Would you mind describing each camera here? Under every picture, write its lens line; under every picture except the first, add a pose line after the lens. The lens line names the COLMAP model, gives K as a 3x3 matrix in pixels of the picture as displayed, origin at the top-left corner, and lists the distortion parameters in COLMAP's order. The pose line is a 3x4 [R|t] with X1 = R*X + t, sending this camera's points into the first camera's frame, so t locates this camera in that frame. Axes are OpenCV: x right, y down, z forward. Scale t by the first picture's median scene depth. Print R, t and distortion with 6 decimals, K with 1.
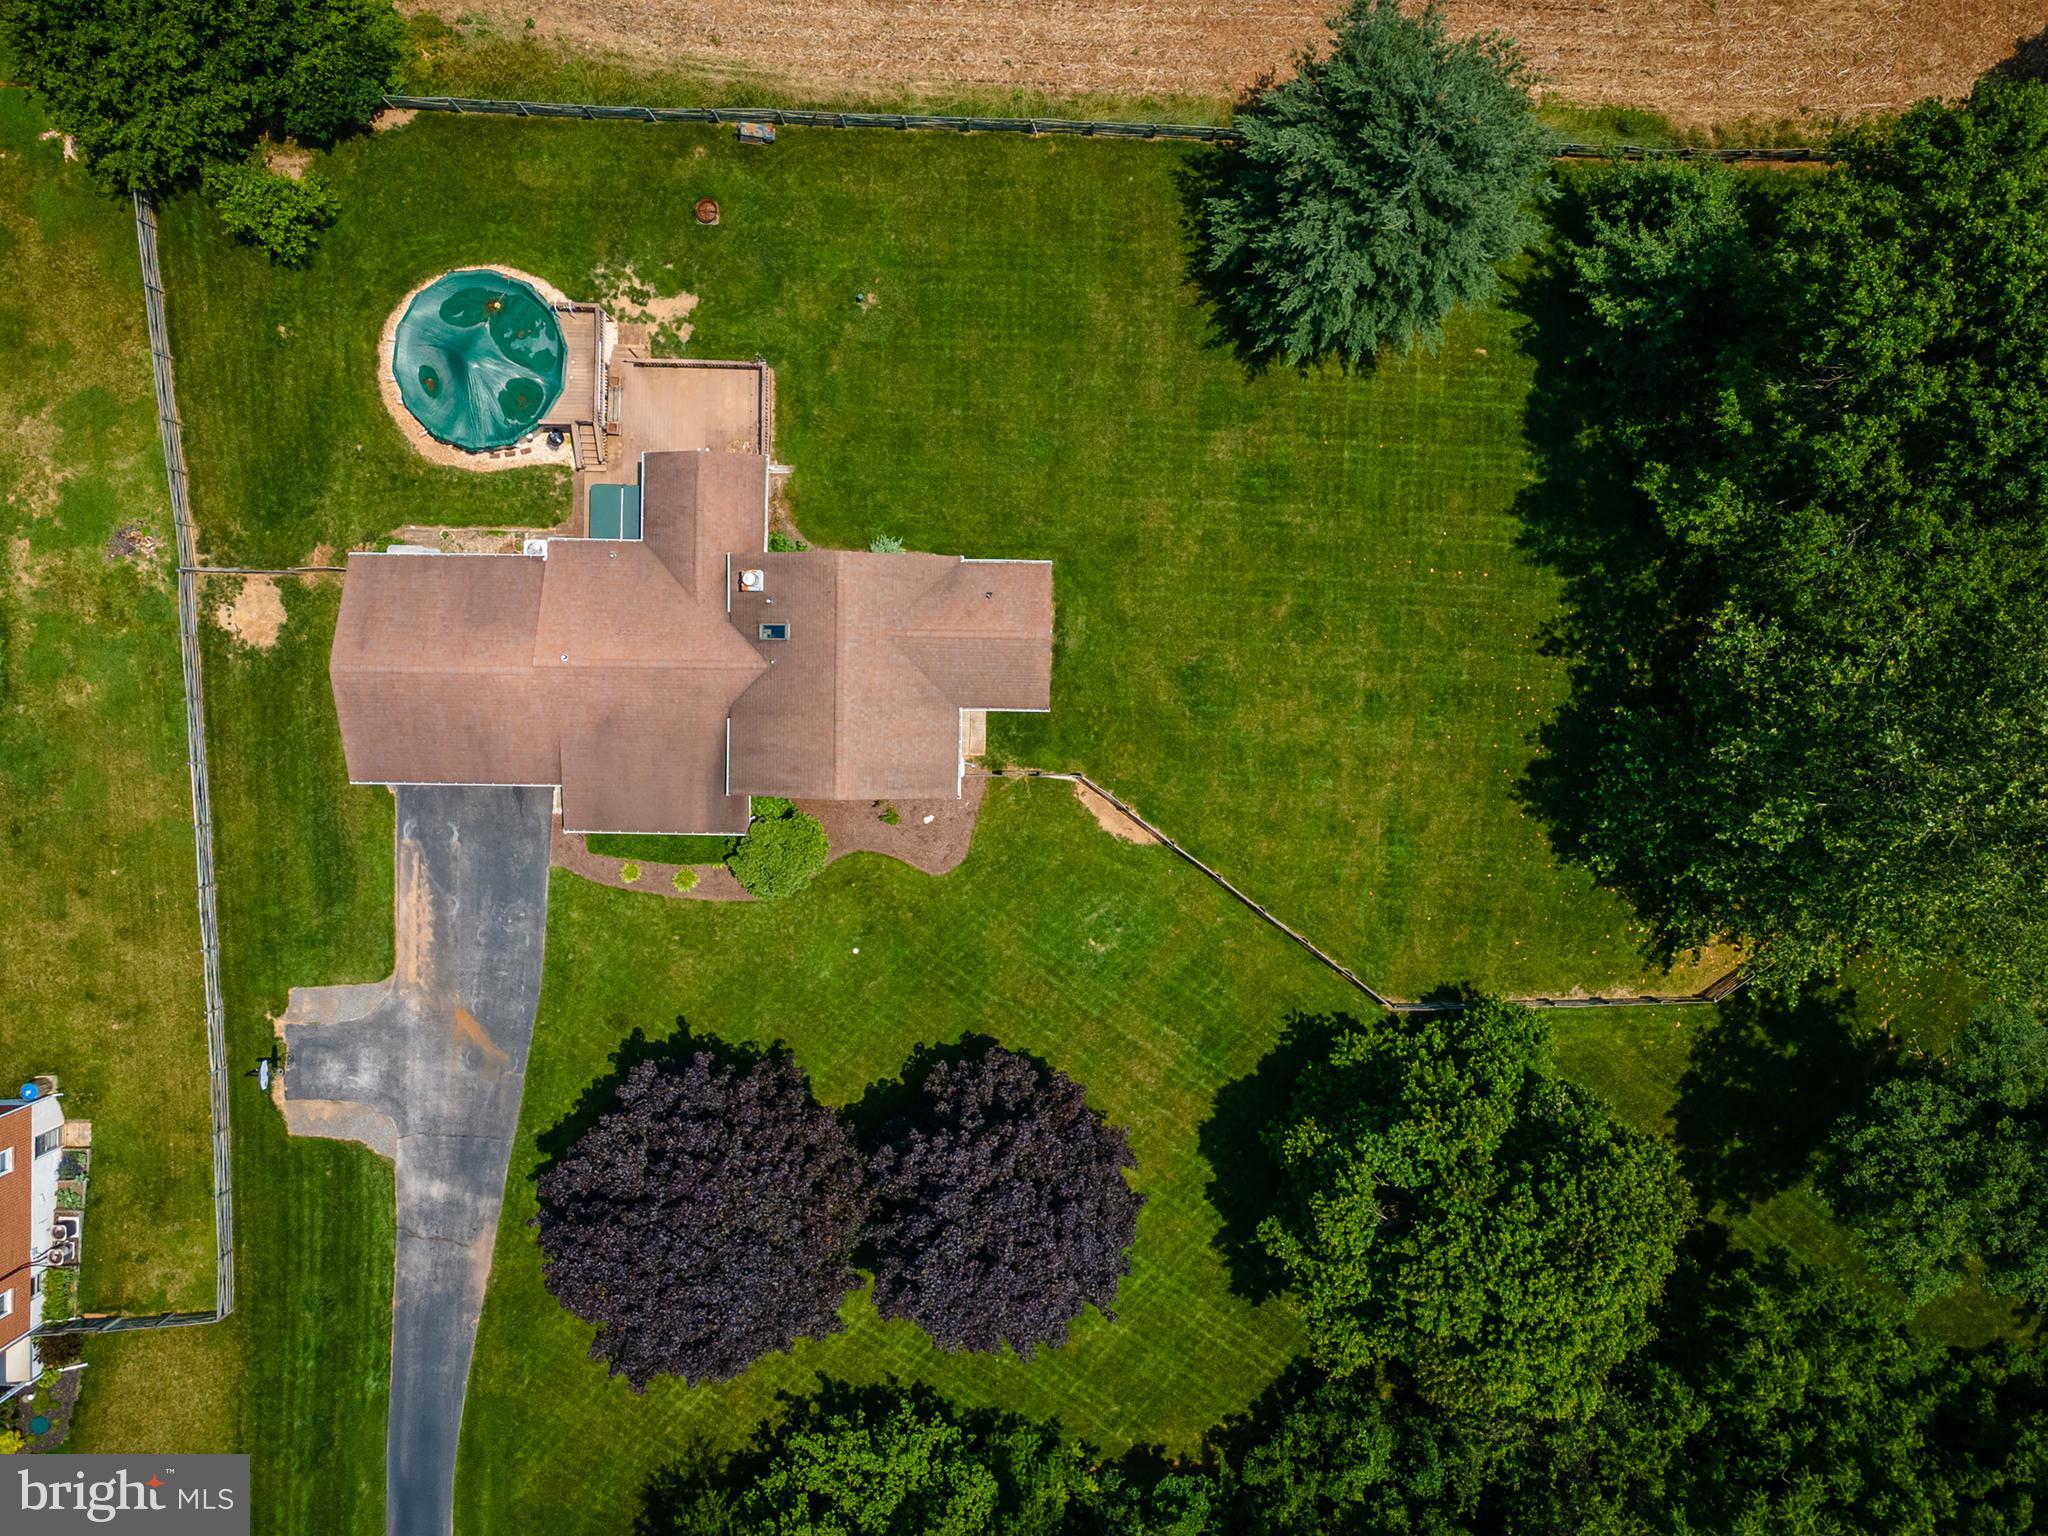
lens RADIAL K [[1564.5, 0, 1024.0], [0, 1564.5, 768.0], [0, 0, 1]] dist [0.027070, 0.006420]
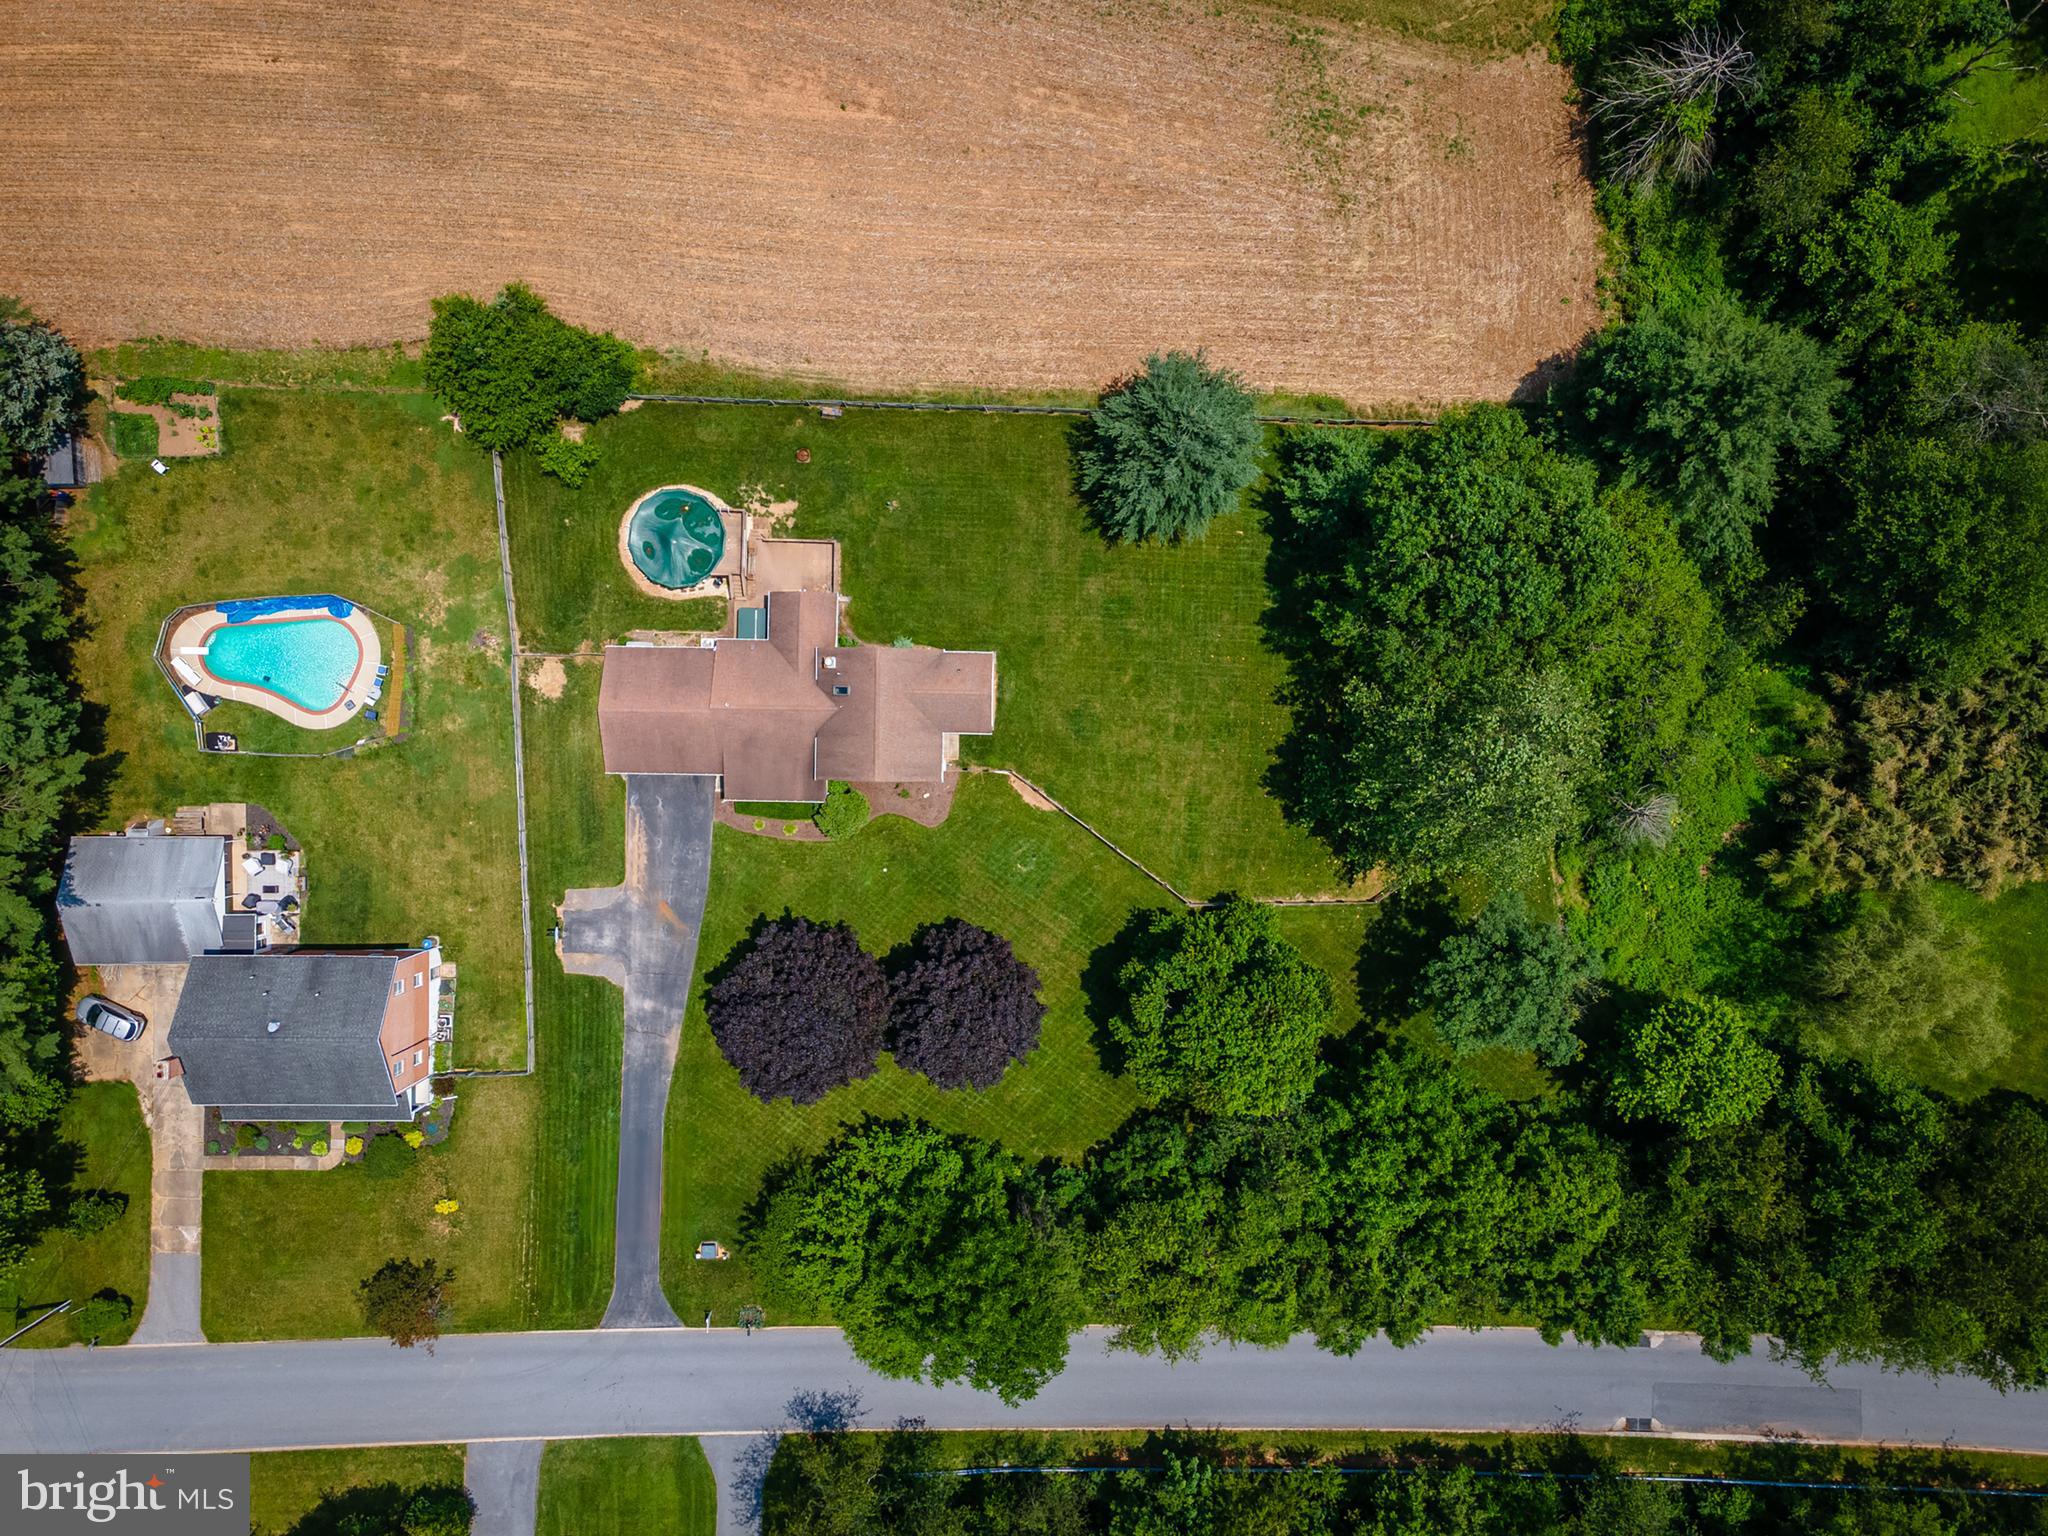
lens RADIAL K [[1469.3, 0, 1042.0], [0, 1469.3, 802.8], [0, 0, 1]] dist [0.046623, -0.000109]
pose [[0.999984, 0.002687, 0.005068, 0.062973], [-0.002687, 0.999996, -0.000011, 0.041158], [-0.005068, -0.000003, 0.999987, -0.680834]]
